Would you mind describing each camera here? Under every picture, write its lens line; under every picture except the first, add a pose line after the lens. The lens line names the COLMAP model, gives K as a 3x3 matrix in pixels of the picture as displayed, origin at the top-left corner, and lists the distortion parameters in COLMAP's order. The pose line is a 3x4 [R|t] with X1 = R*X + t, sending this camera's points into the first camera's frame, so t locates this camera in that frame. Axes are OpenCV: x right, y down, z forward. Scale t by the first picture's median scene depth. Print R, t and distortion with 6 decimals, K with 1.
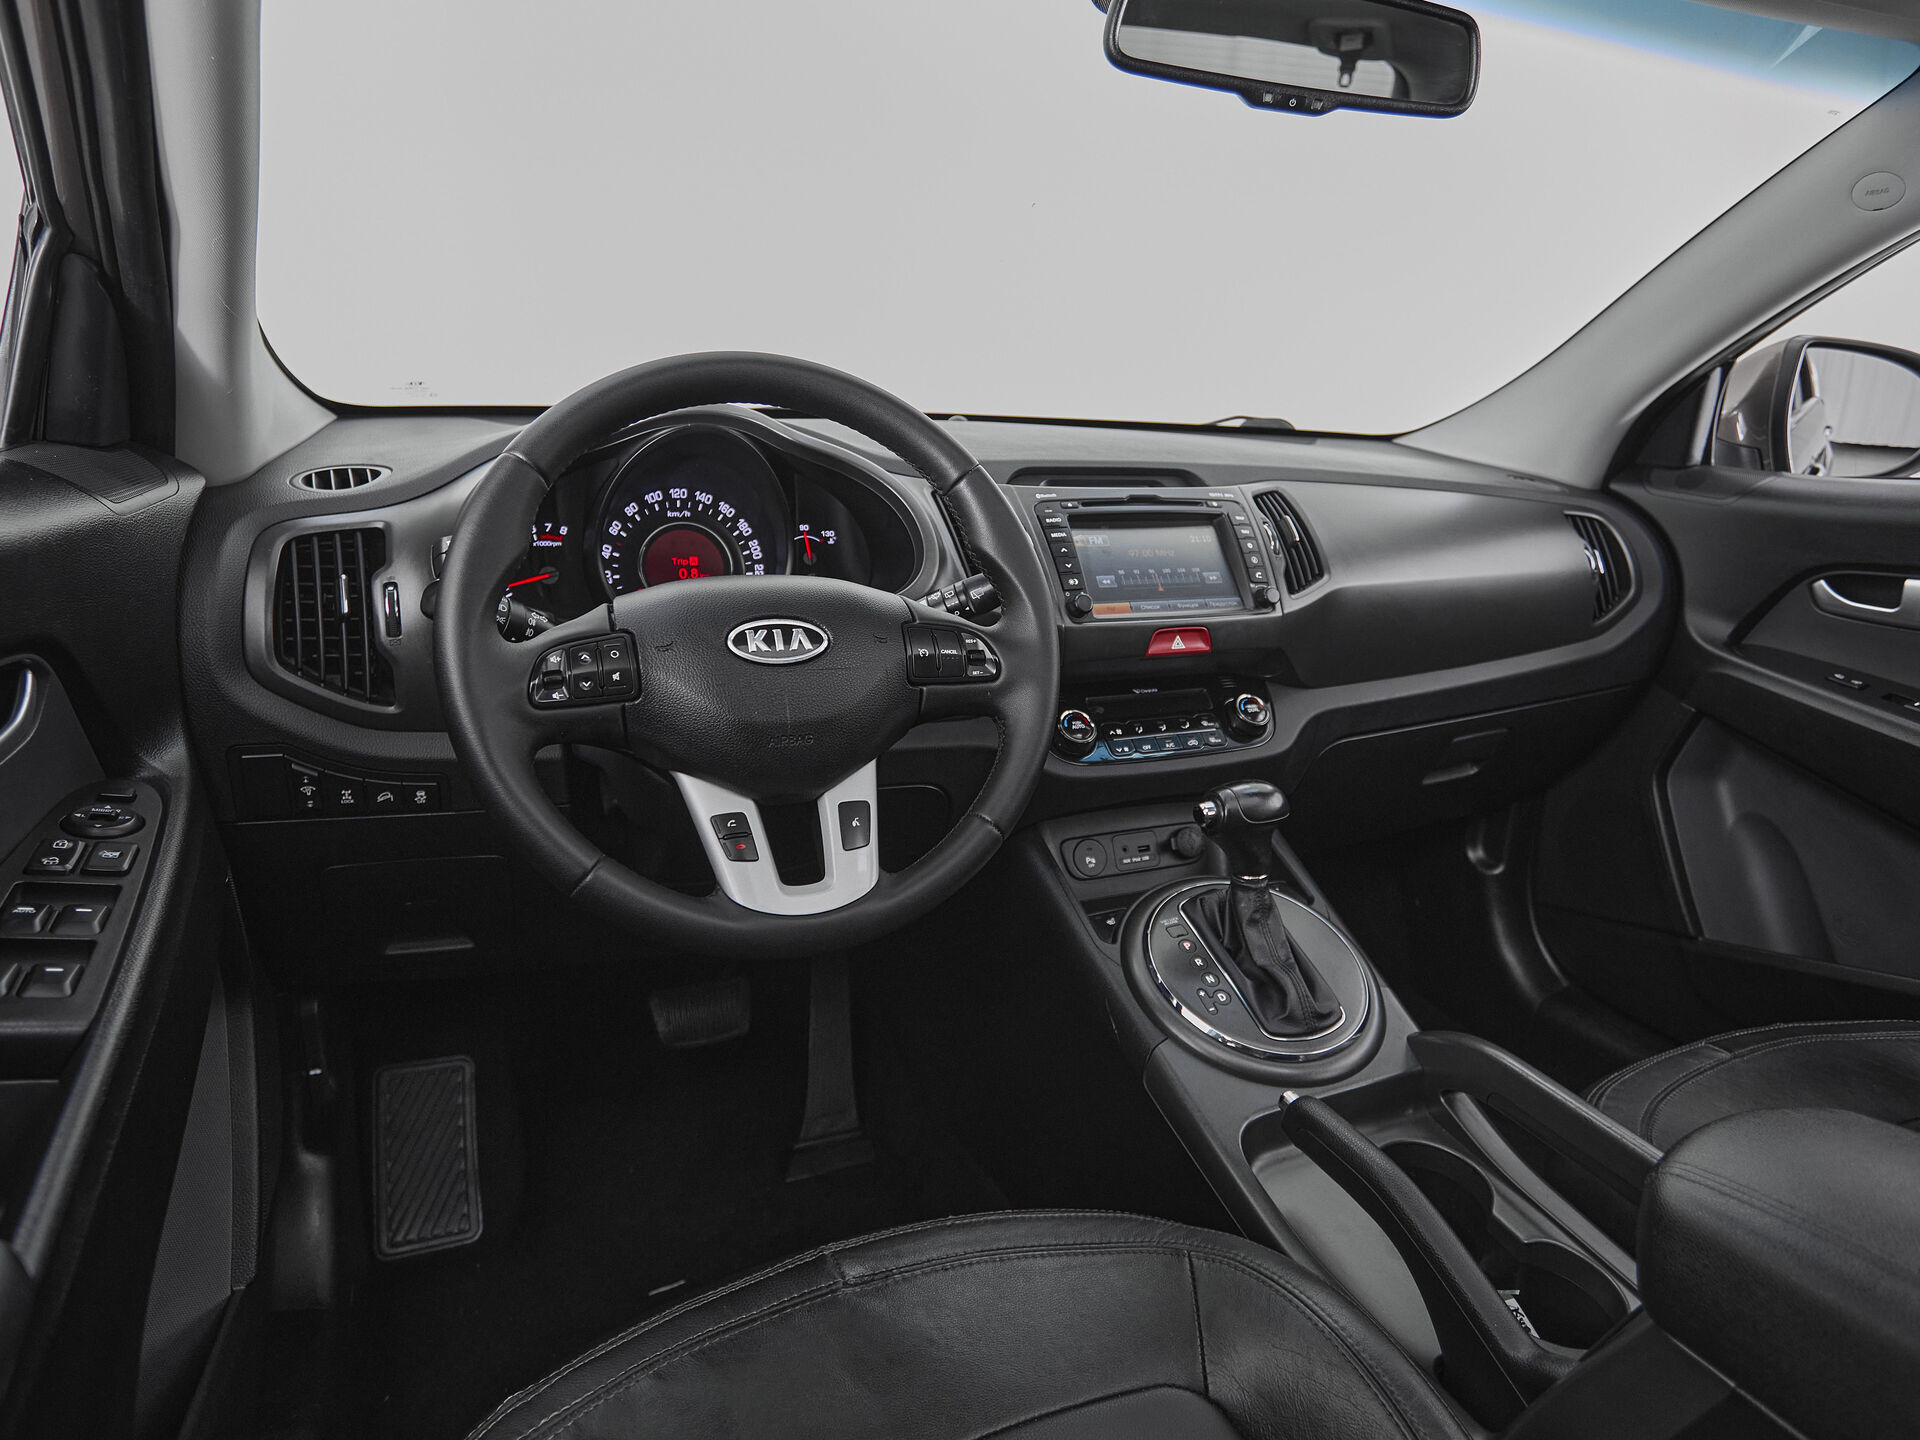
lens RADIAL K [[1143.7, 0, 981.6], [0, 1143.7, 688.9], [0, 0, 1]] dist [-0.002126, 0.000141]
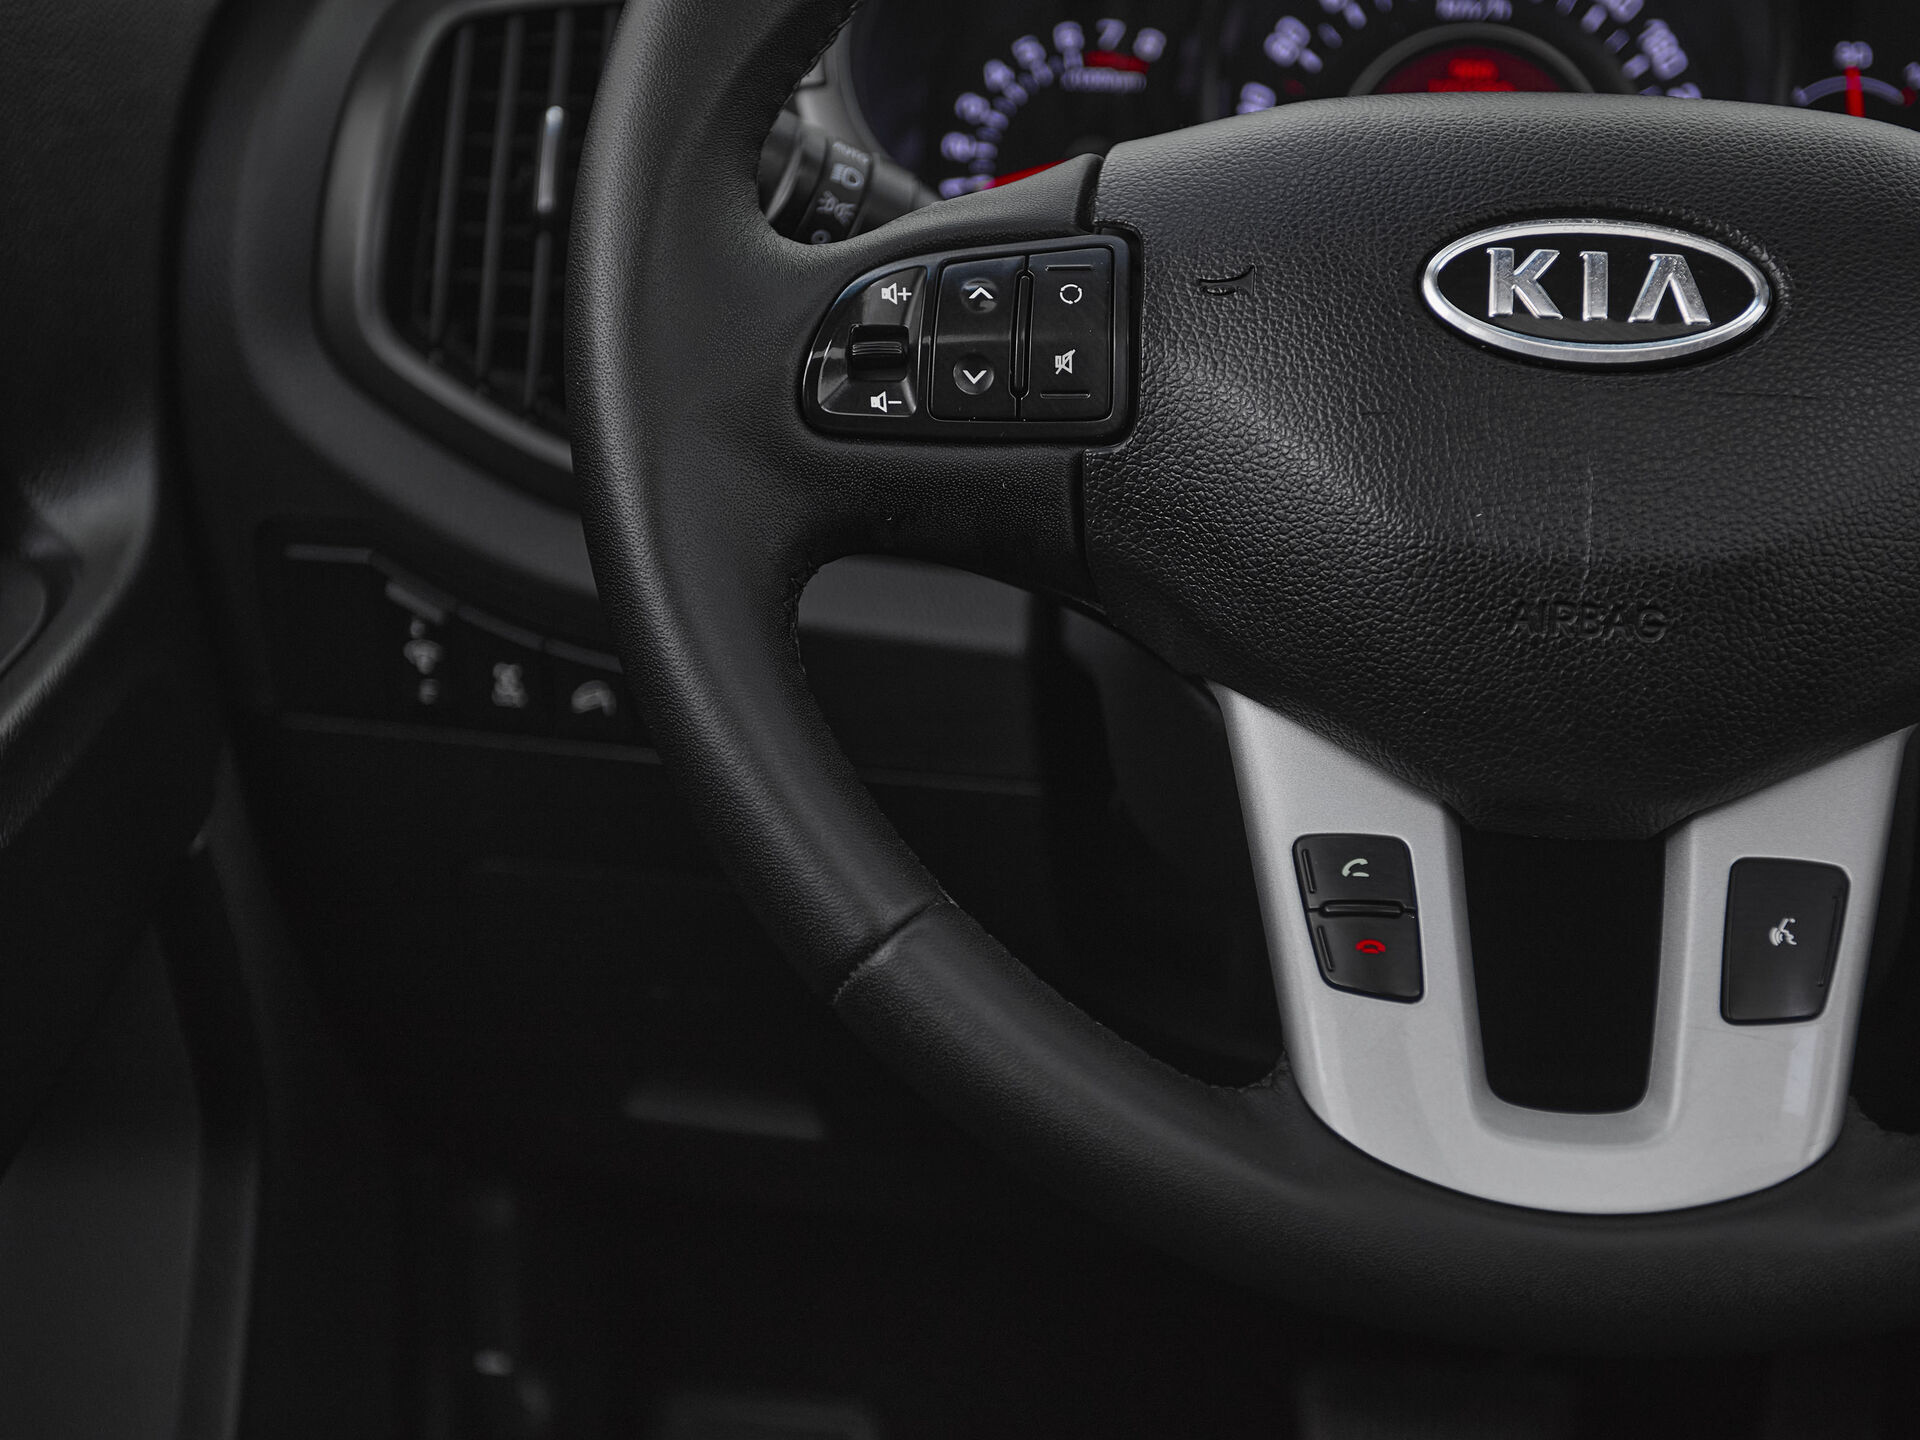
lens RADIAL K [[2743.2, 0, 960.0], [0, 2743.2, 720.0], [0, 0, 1]] dist [0.020968, 0.005535]
pose [[0.864567, 0.114326, -0.489339, 0.029877], [-0.105350, 0.993373, 0.045952, 0.038211], [0.491350, 0.011823, 0.870882, 0.212399]]
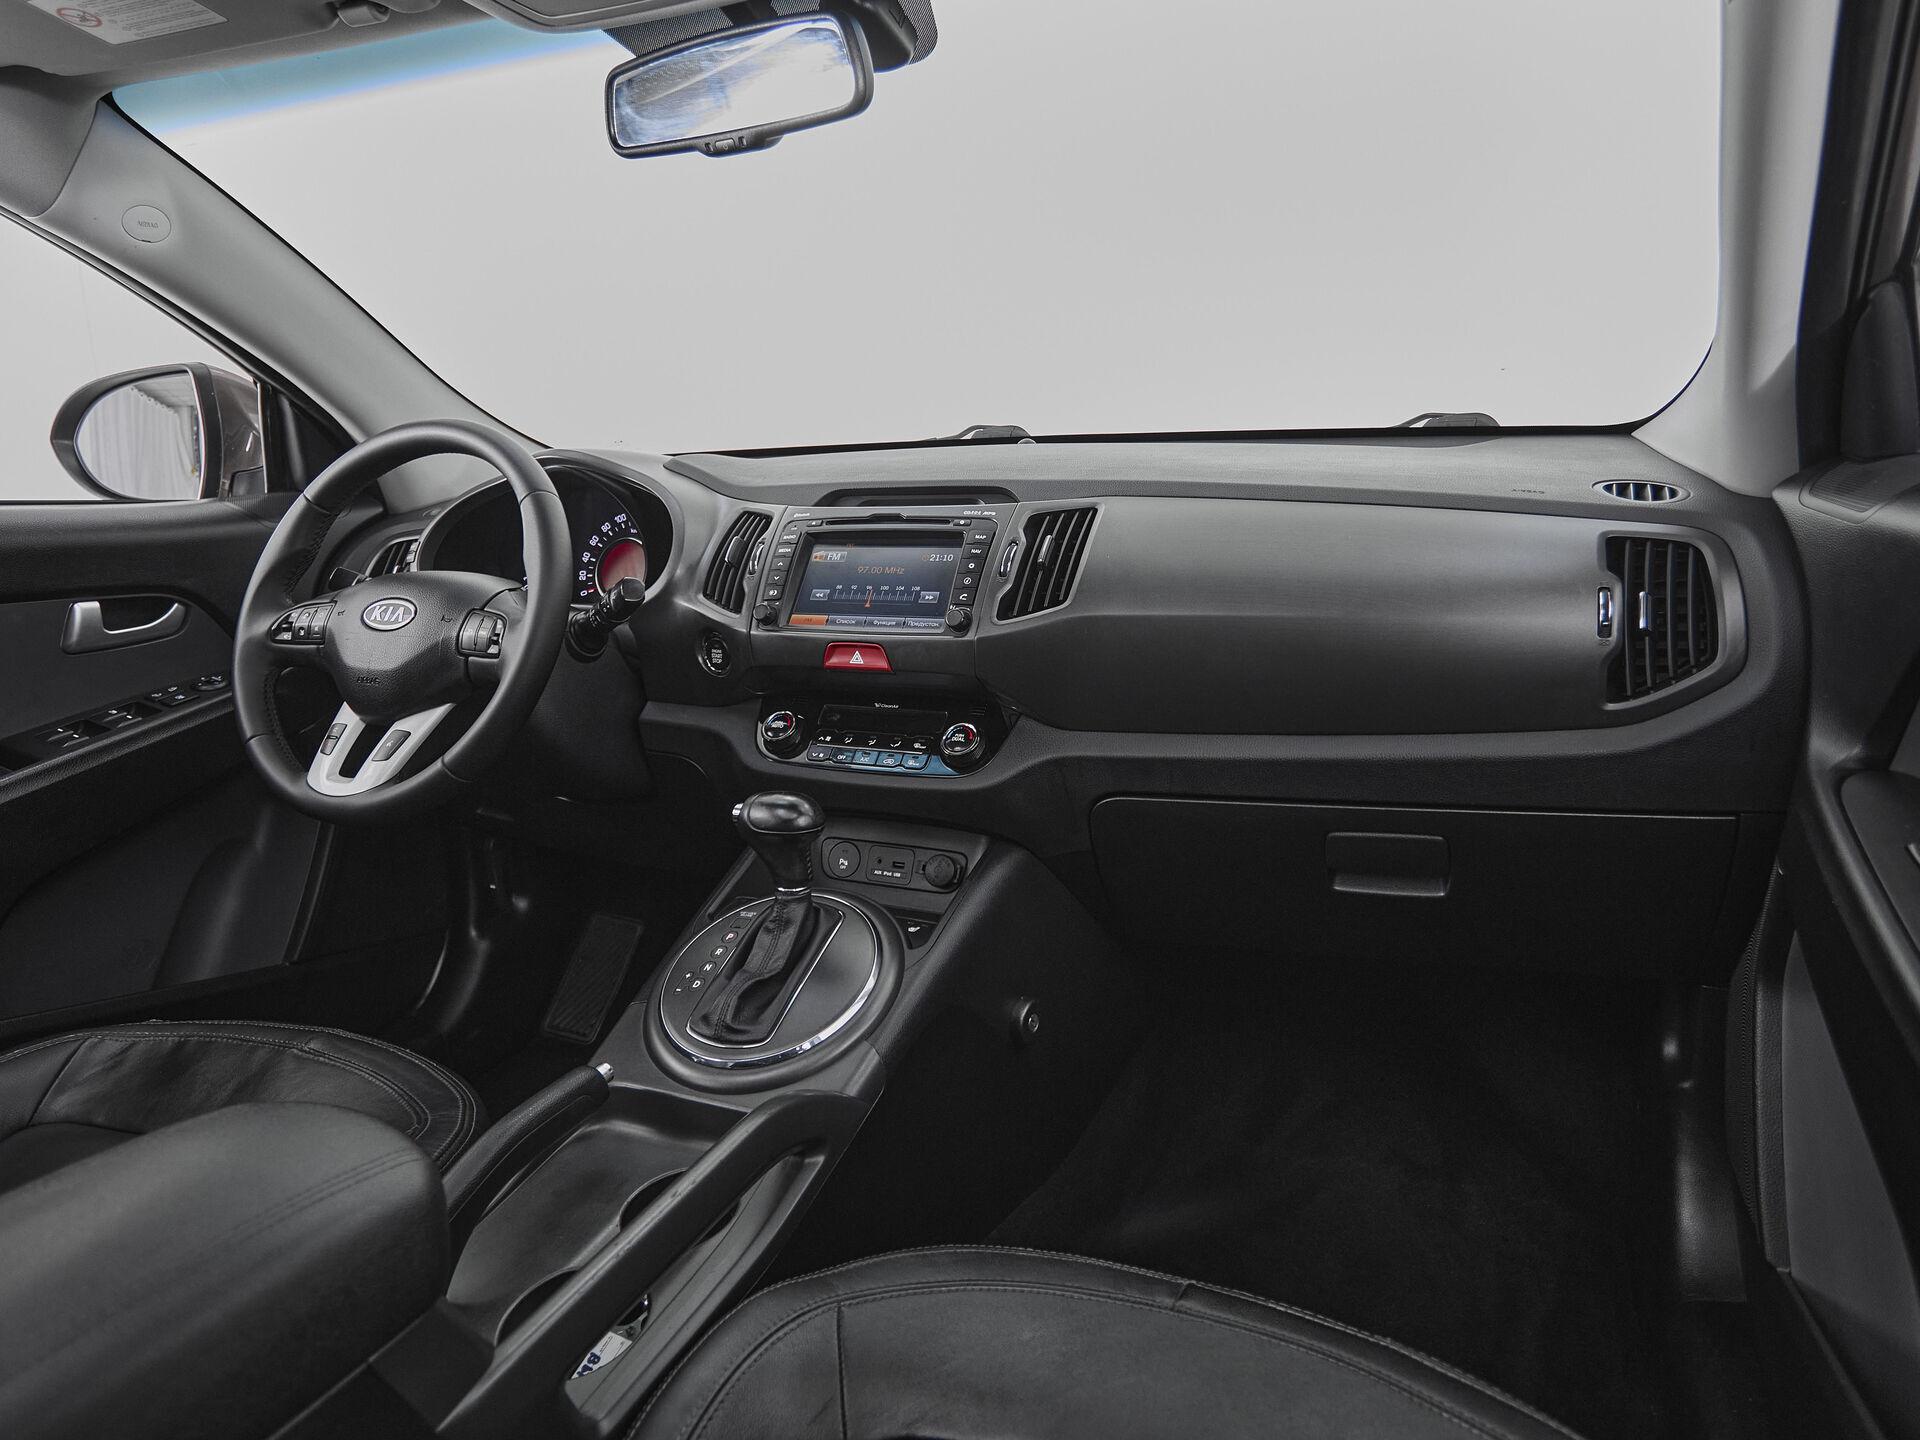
lens RADIAL K [[1161.4, 0, 971.0], [0, 1161.4, 657.7], [0, 0, 1]] dist [0.001729, -0.000339]
pose [[0.677374, 0.081851, -0.731071, 1.012142], [-0.117854, 0.993029, 0.001983, -0.055299], [0.726137, 0.084816, 0.682298, 0.376107]]
